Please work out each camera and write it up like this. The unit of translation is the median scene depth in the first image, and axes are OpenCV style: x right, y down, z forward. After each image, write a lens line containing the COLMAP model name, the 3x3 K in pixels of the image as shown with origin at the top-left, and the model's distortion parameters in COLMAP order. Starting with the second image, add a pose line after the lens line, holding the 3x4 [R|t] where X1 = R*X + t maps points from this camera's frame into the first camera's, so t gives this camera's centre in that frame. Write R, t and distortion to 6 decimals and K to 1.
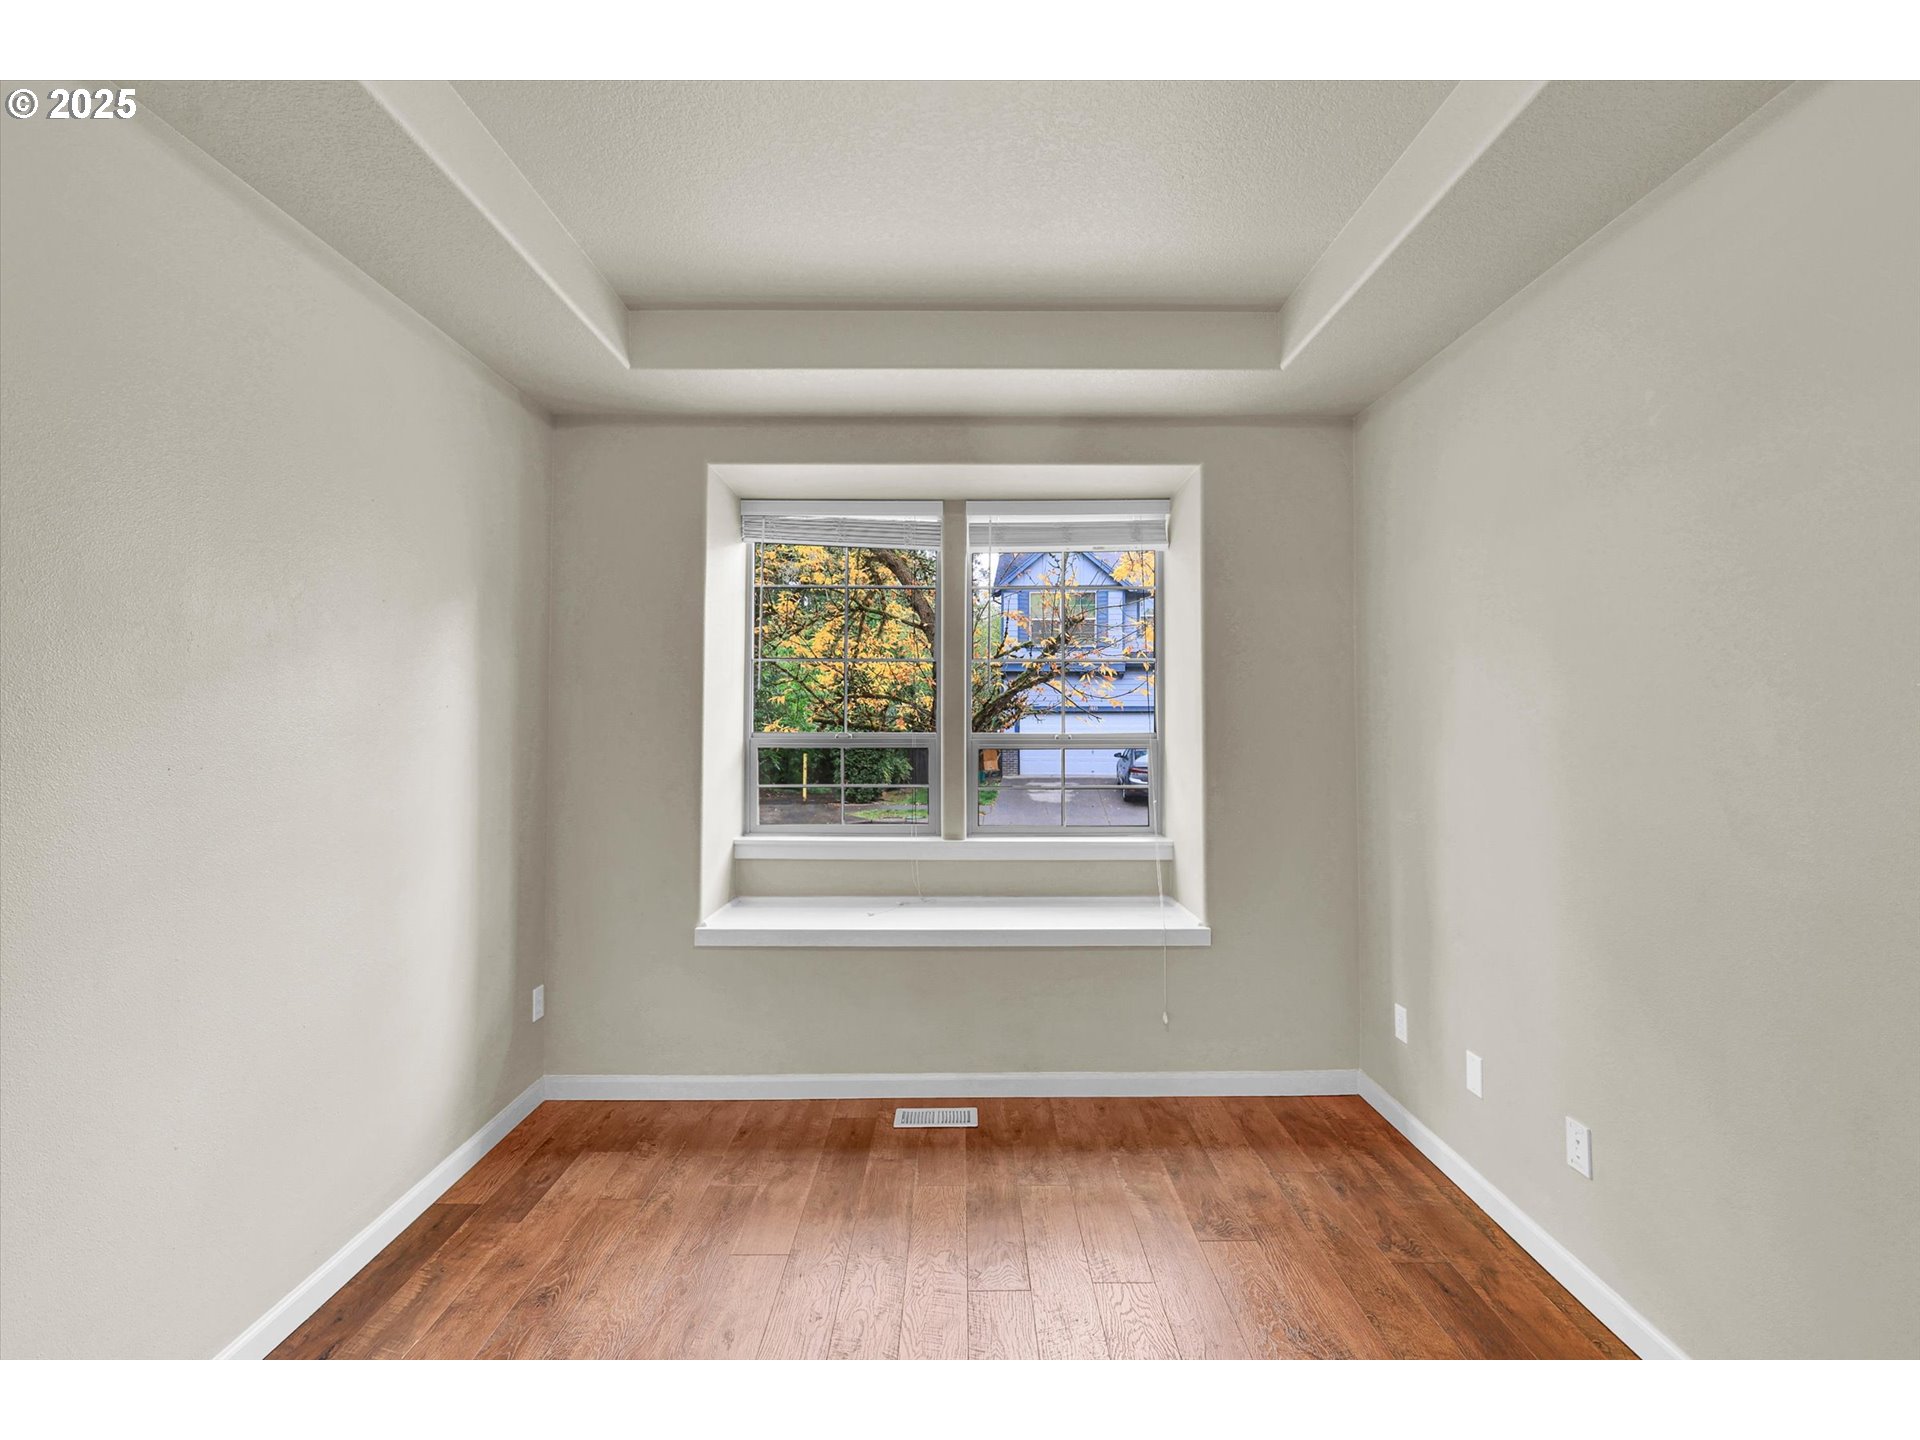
lens RADIAL K [[851.8, 0, 960.0], [0, 851.8, 720.0], [0, 0, 1]] dist [0.009116, 0.000634]
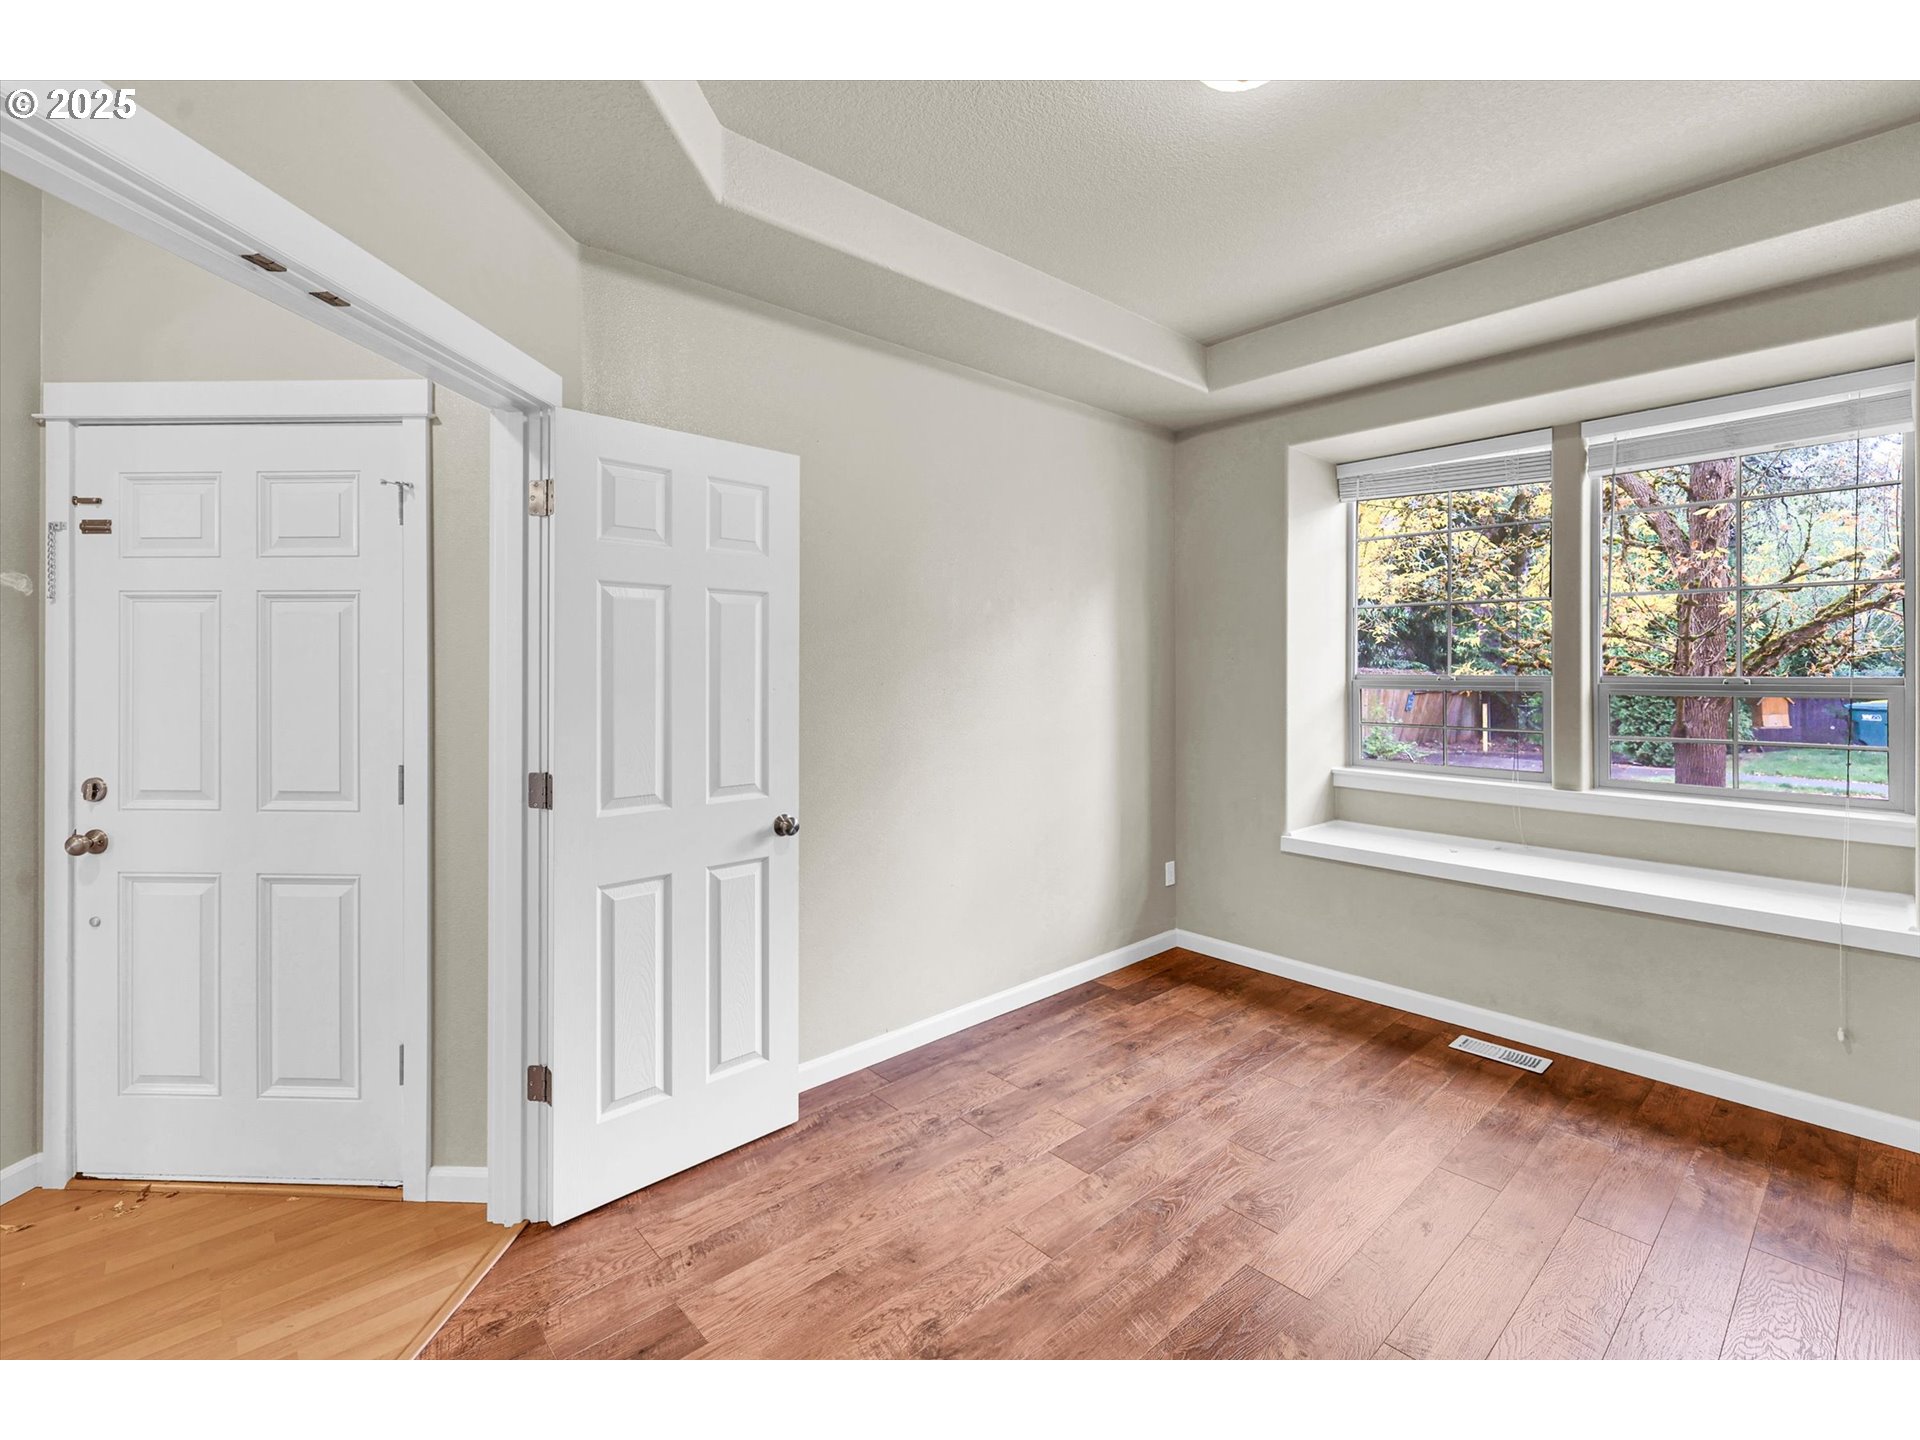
lens RADIAL K [[851.8, 0, 960.0], [0, 851.8, 720.0], [0, 0, 1]] dist [0.009116, 0.000634]
pose [[0.669055, 0.045851, -0.741798, 0.300619], [0.003282, 0.997903, 0.064641, 0.001388], [0.743206, -0.045683, 0.667501, -0.150347]]
